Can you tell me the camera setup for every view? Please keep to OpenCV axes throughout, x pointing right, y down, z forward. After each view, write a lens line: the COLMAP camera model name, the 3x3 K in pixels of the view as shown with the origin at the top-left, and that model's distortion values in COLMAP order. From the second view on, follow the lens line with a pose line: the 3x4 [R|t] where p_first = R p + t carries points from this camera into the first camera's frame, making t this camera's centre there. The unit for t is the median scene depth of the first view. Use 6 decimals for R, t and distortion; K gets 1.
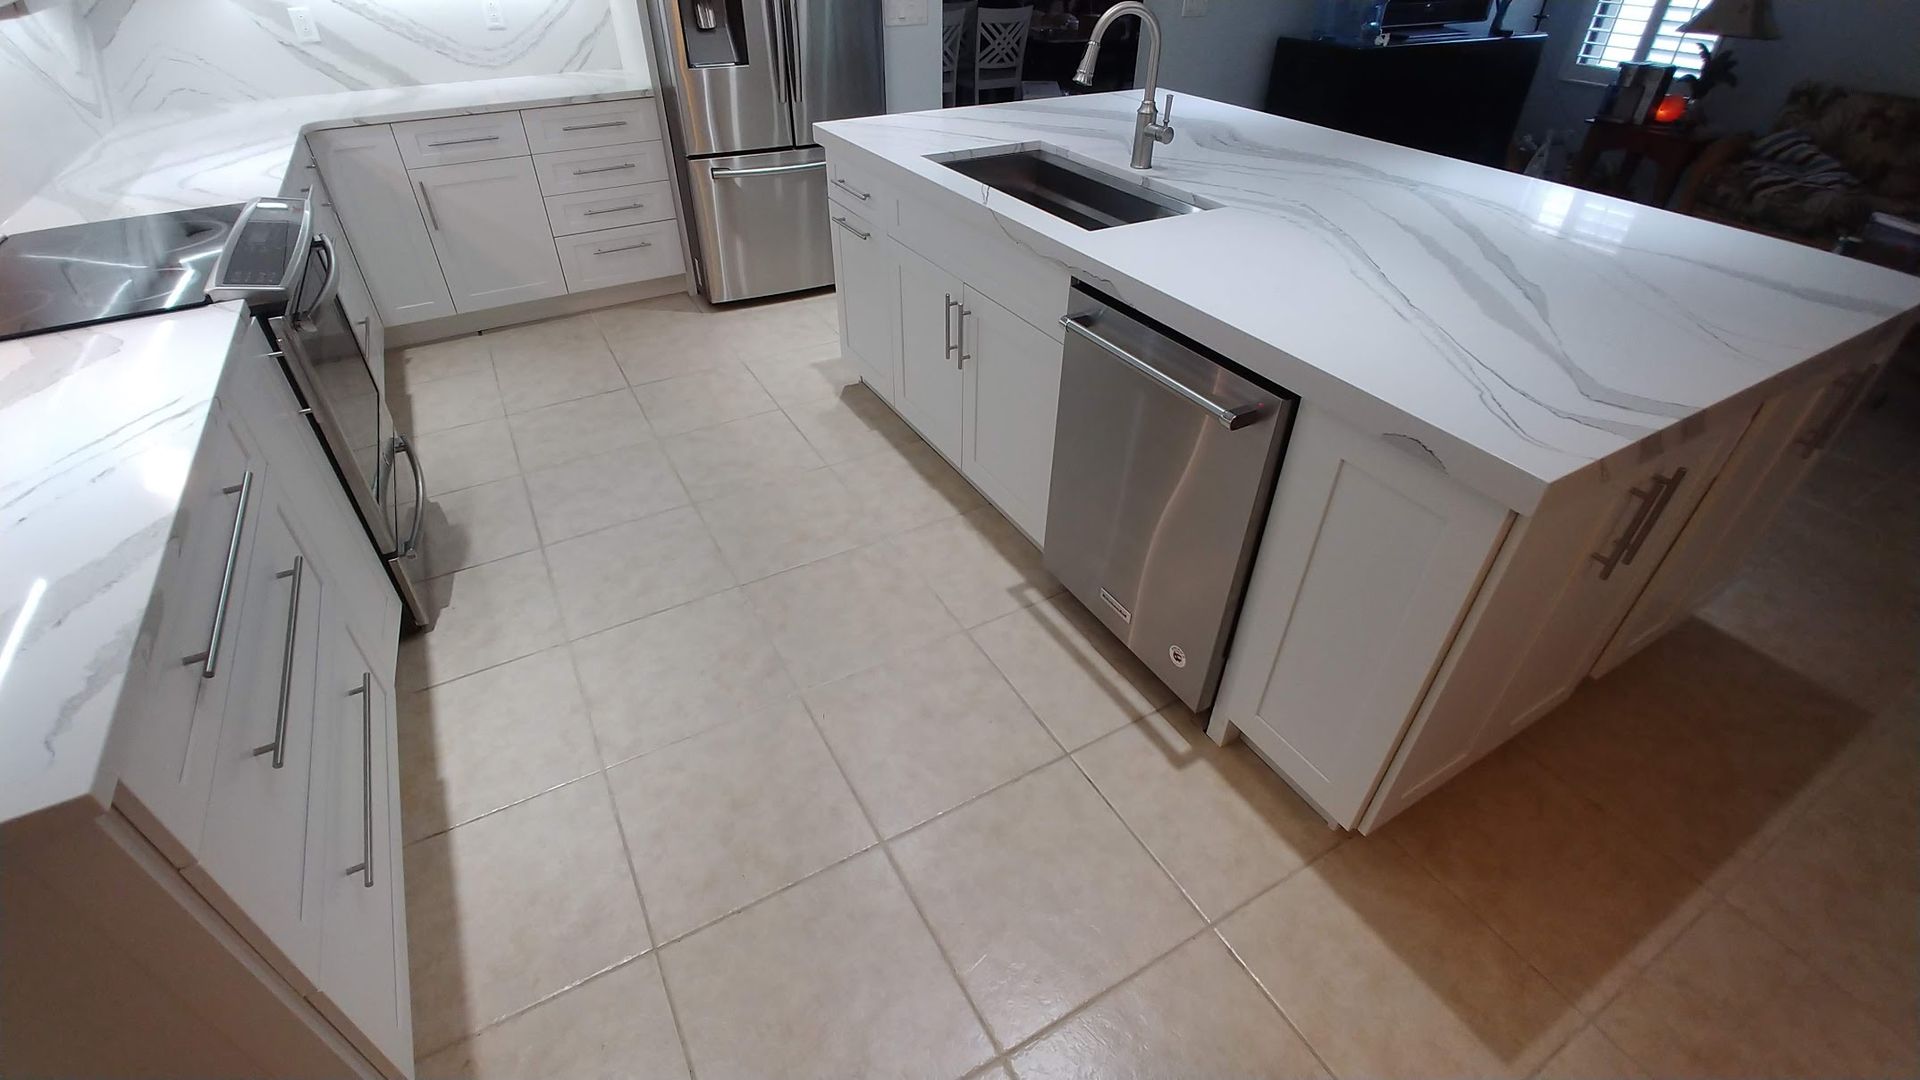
lens RADIAL K [[843.8, 0, 954.0], [0, 843.8, 534.5], [0, 0, 1]] dist [-0.039677, 0.009959]
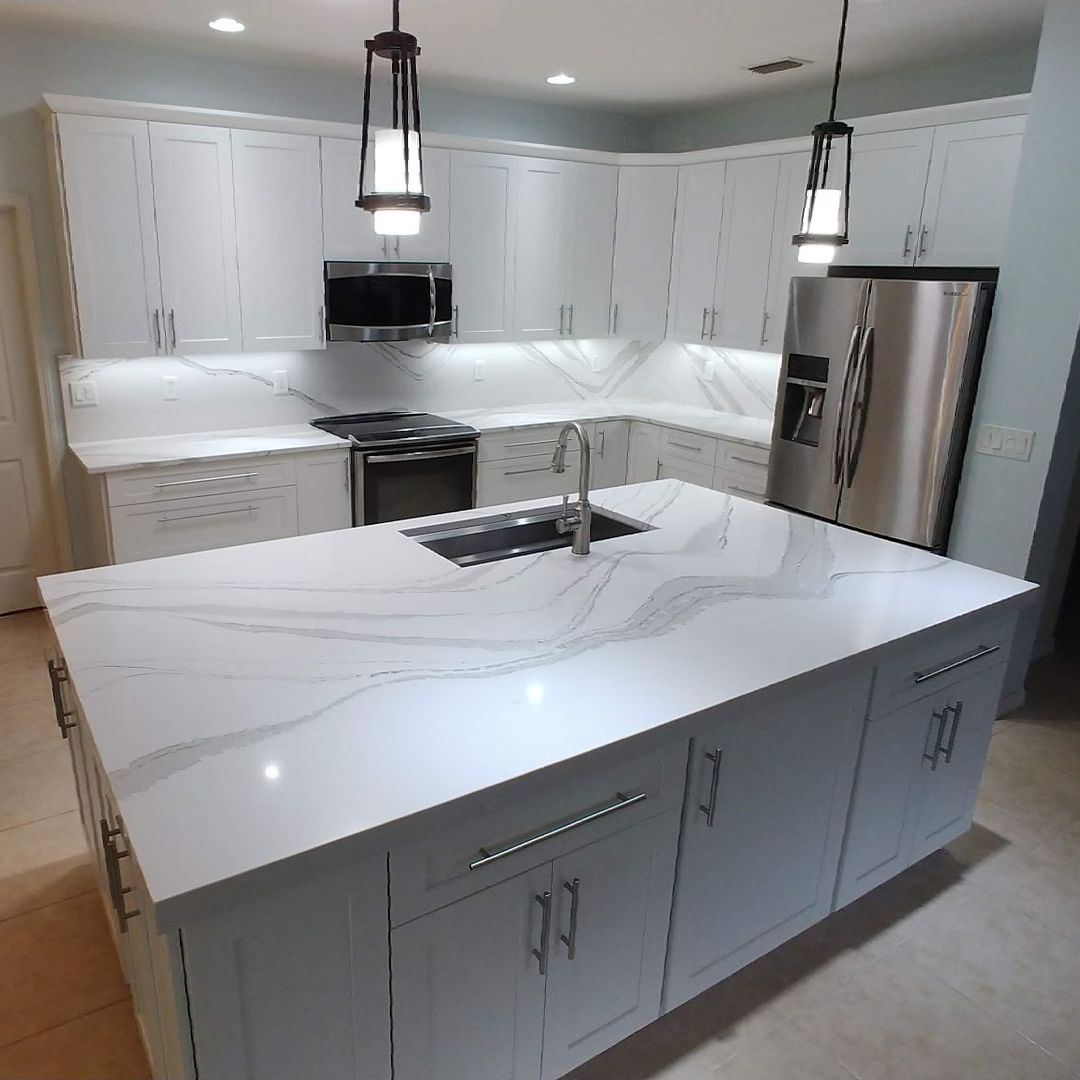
lens RADIAL K [[838.2, 0, 471.9], [0, 838.2, 533.0], [0, 0, 1]] dist [-0.029650, 0.000446]
pose [[0.045305, 0.293851, -0.954777, 0.903737], [-0.612714, 0.763047, 0.205768, -0.419771], [0.789005, 0.575683, 0.214616, 0.435501]]
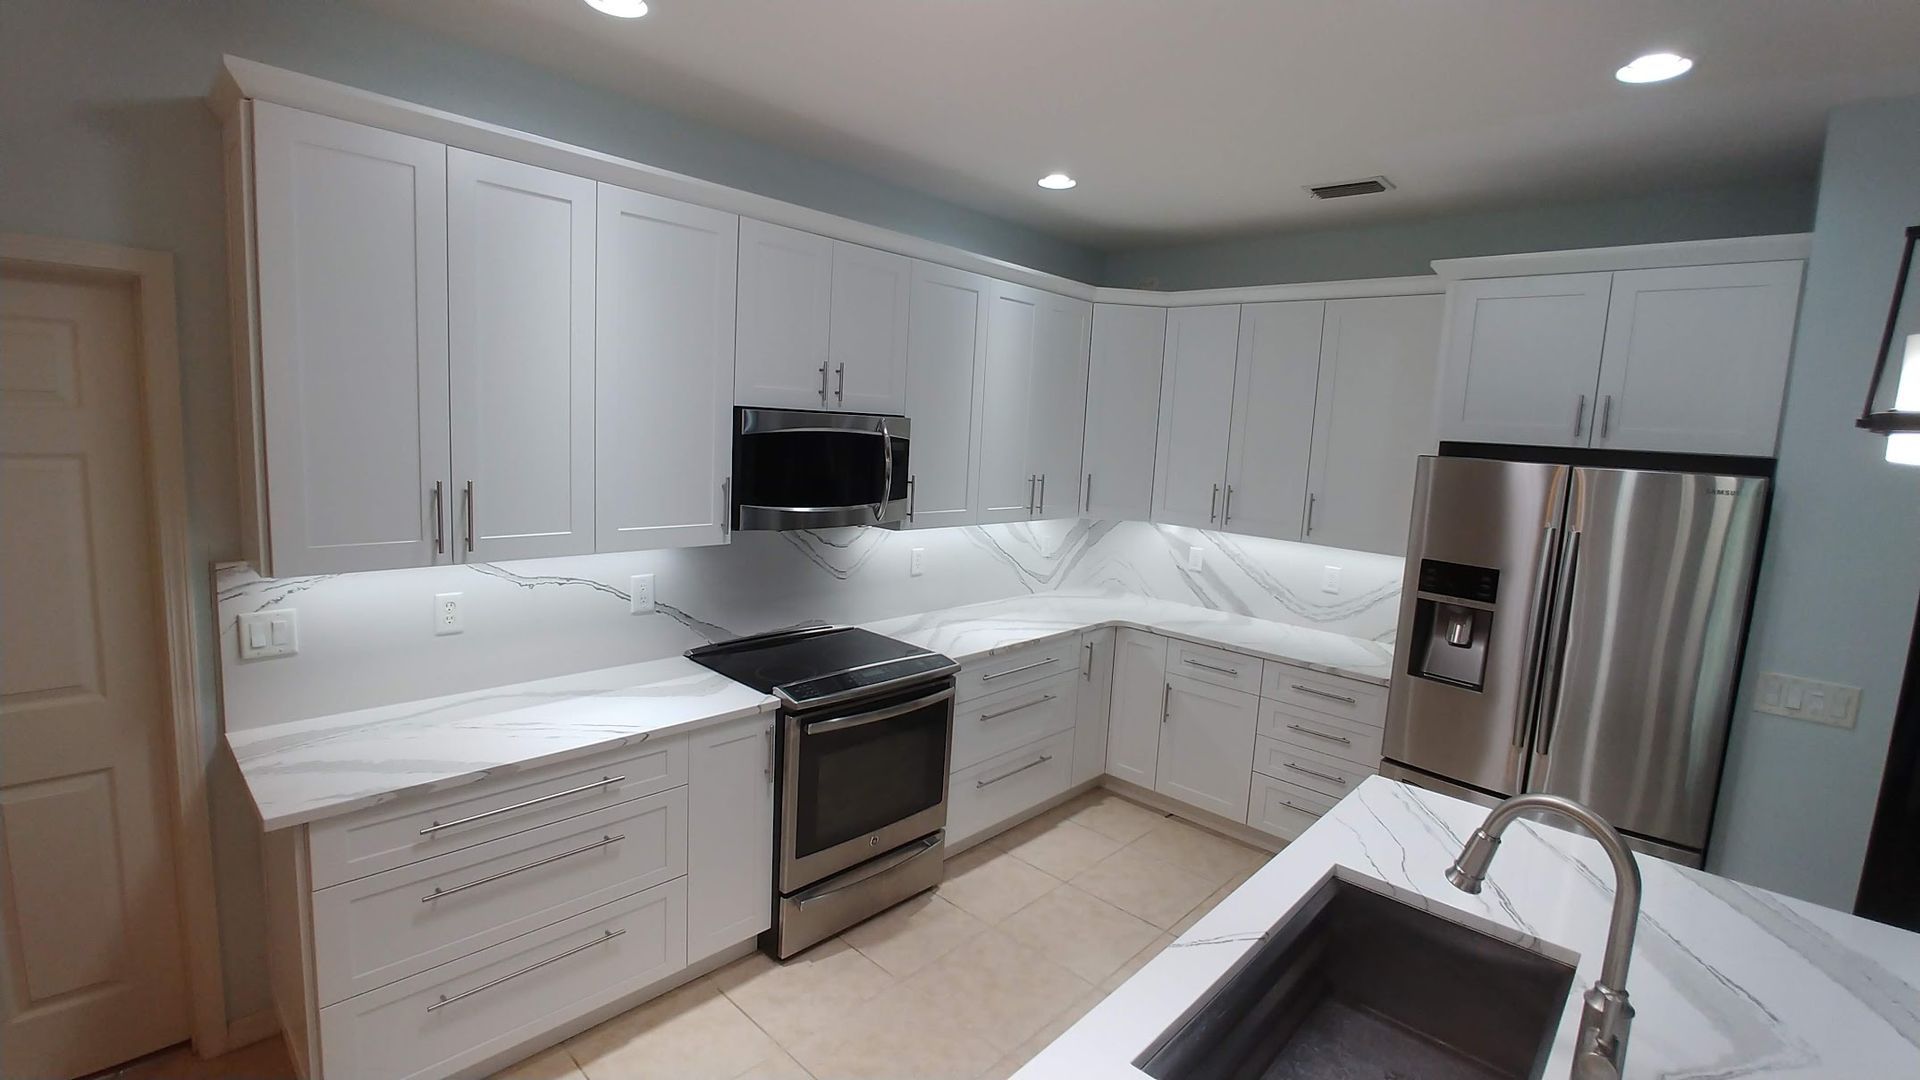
lens RADIAL K [[843.8, 0, 954.0], [0, 843.8, 534.5], [0, 0, 1]] dist [-0.039677, 0.009959]
pose [[0.296347, 0.133278, -0.945735, 0.365718], [-0.615250, 0.784024, -0.082300, -0.298394], [0.730510, 0.606254, 0.314342, 0.260843]]
